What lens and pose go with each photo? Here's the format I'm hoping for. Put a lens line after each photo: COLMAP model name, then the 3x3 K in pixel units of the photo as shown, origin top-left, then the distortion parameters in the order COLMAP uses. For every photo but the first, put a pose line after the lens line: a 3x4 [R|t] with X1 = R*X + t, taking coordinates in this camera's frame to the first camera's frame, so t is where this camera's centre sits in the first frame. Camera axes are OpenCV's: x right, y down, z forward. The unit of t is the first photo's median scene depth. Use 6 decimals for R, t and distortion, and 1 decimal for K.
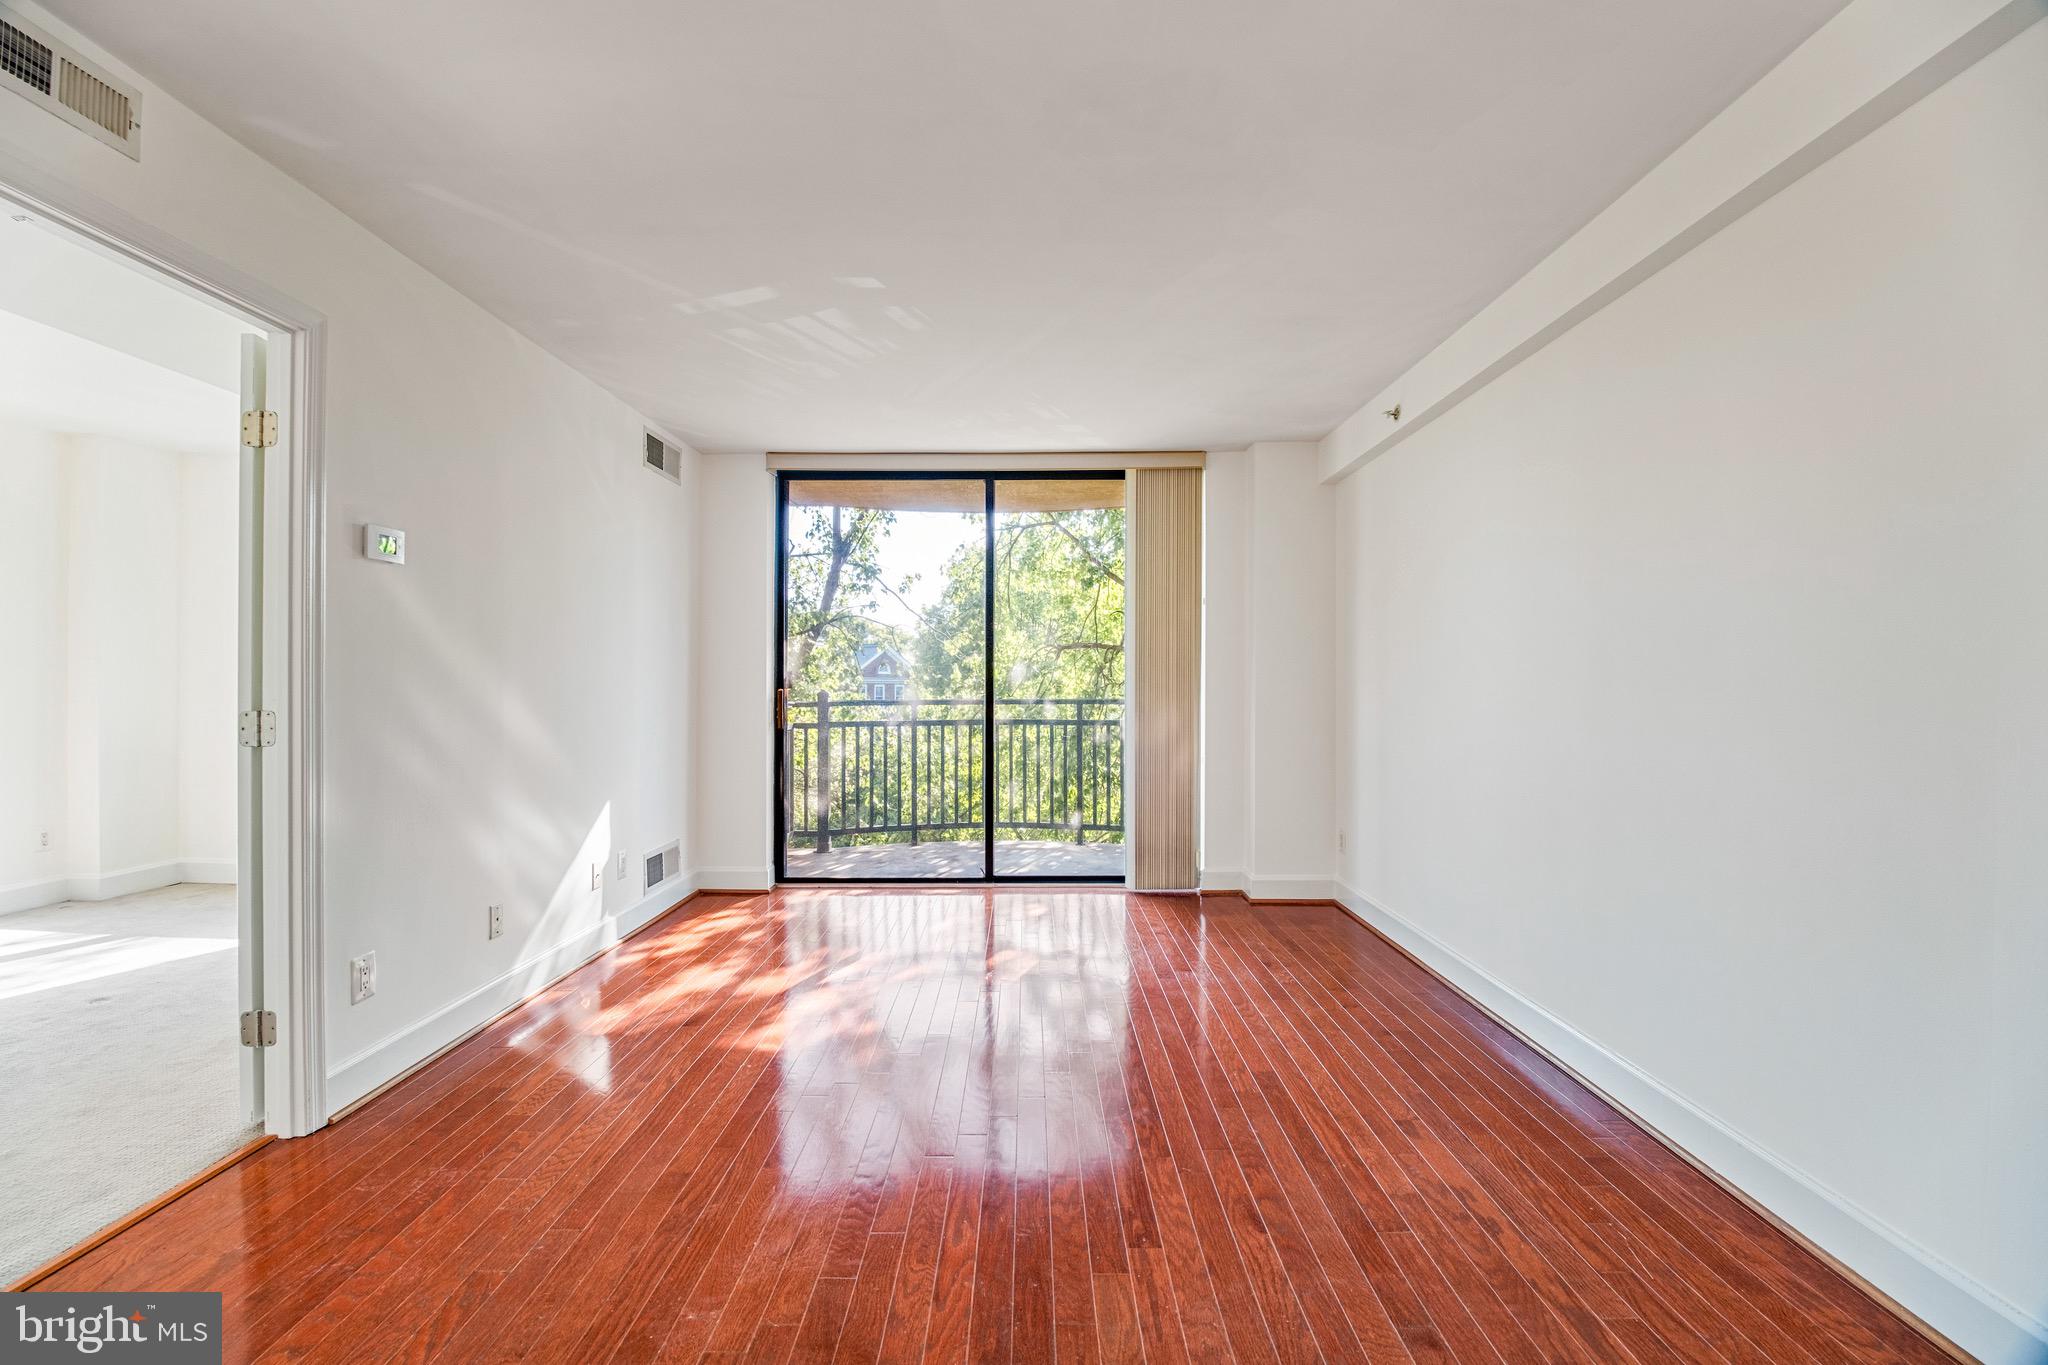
lens RADIAL K [[893.0, 0, 1024.0], [0, 893.0, 682.5], [0, 0, 1]] dist [-0.002107, -0.000092]
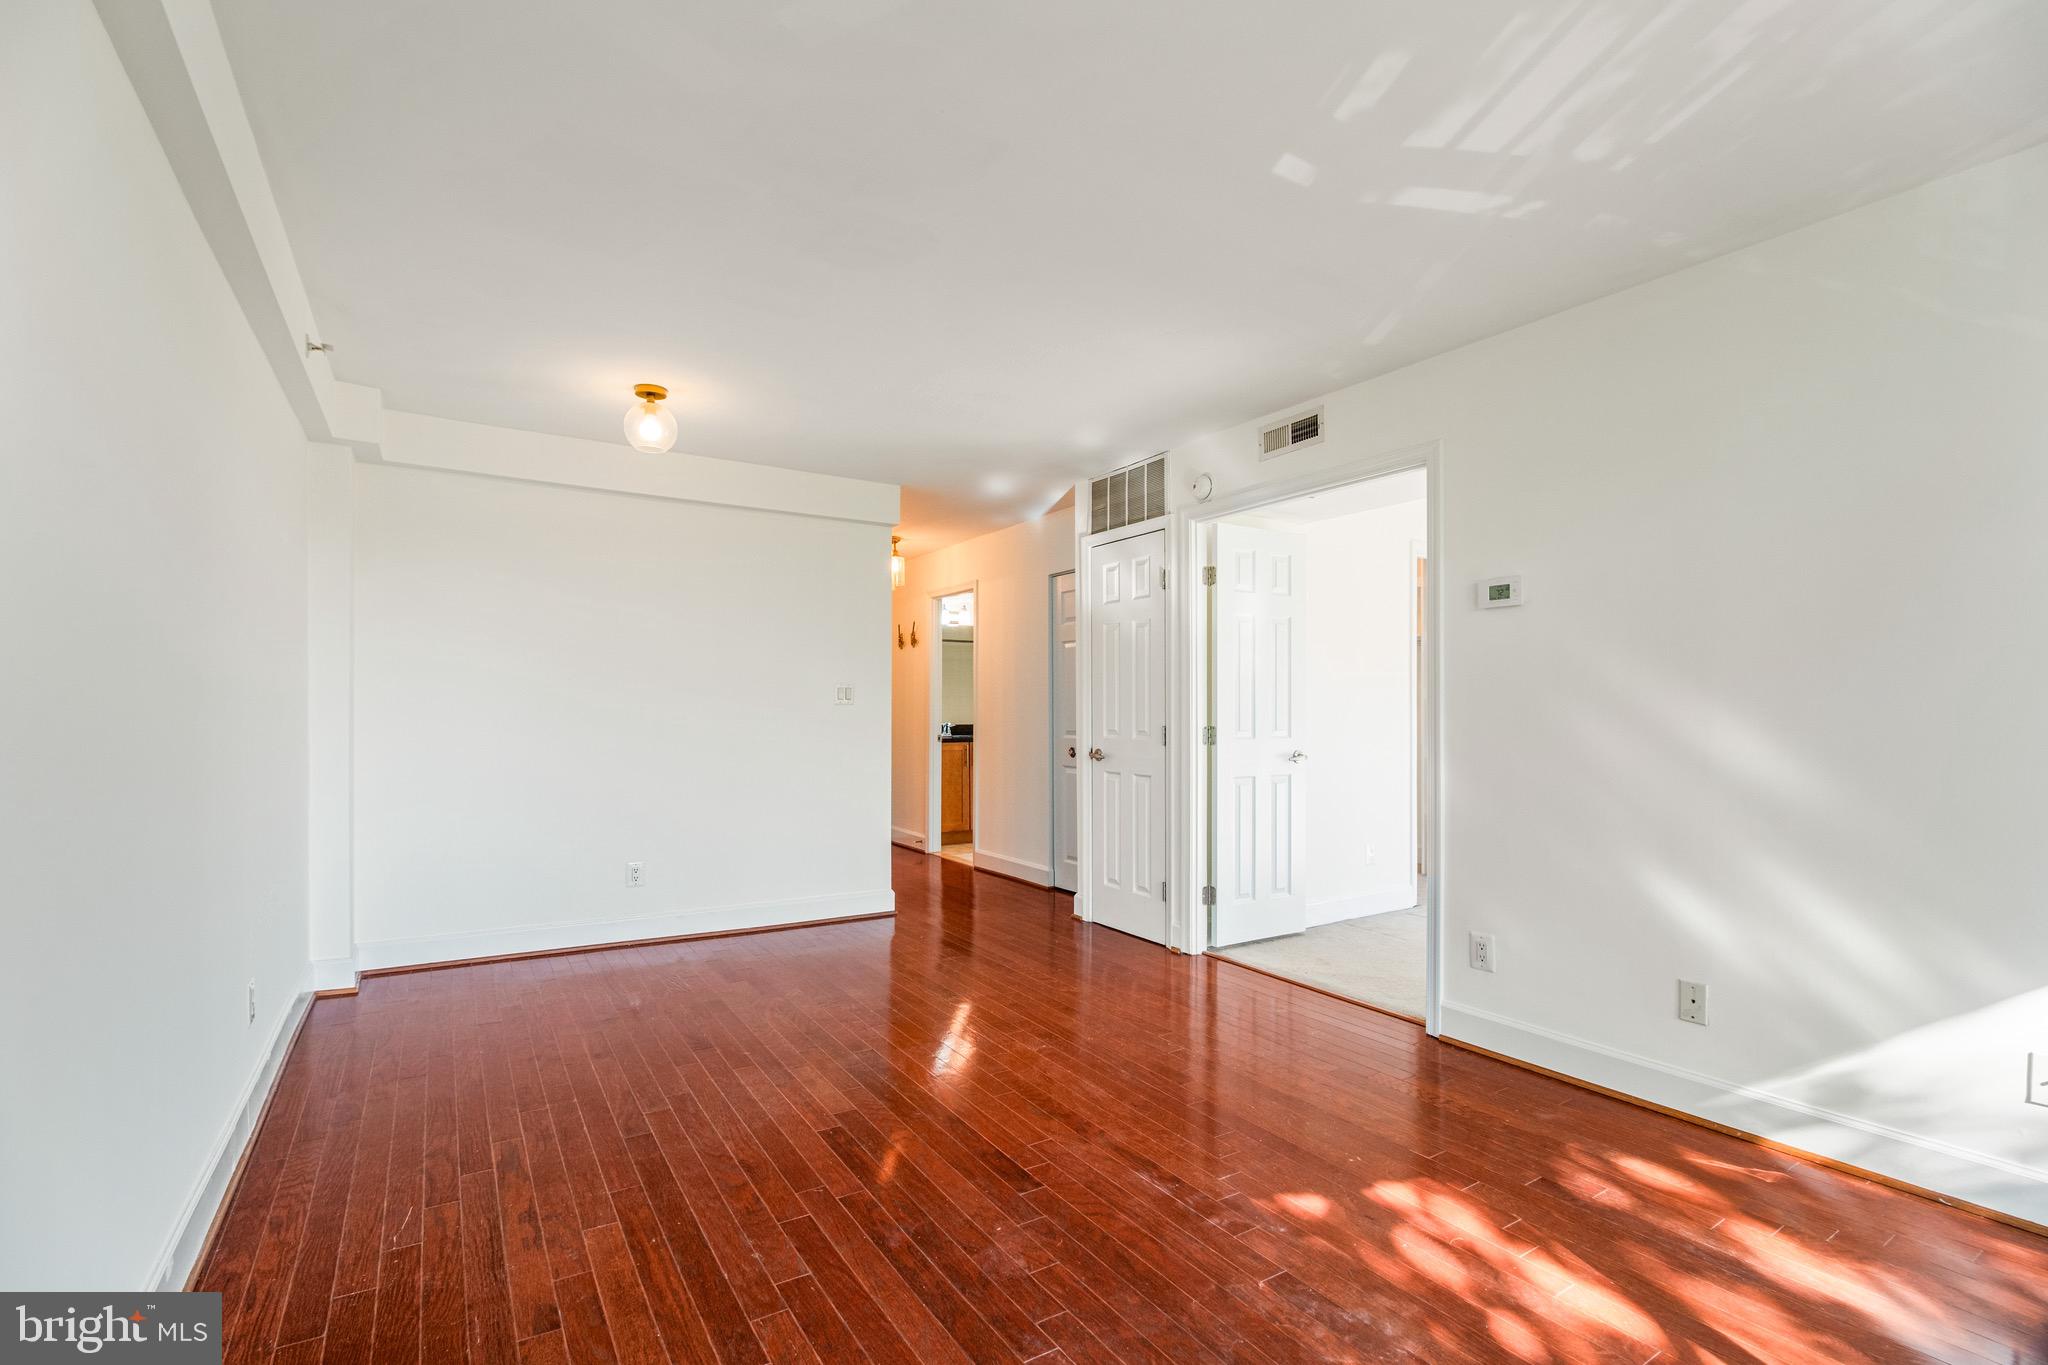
lens RADIAL K [[947.2, 0, 1031.4], [0, 947.2, 706.7], [0, 0, 1]] dist [-0.001344, -0.000257]
pose [[-0.839391, -0.001144, -0.543527, 0.490398], [0.000049, 0.999998, -0.002179, -0.001947], [0.543528, -0.001855, -0.839389, 1.768172]]
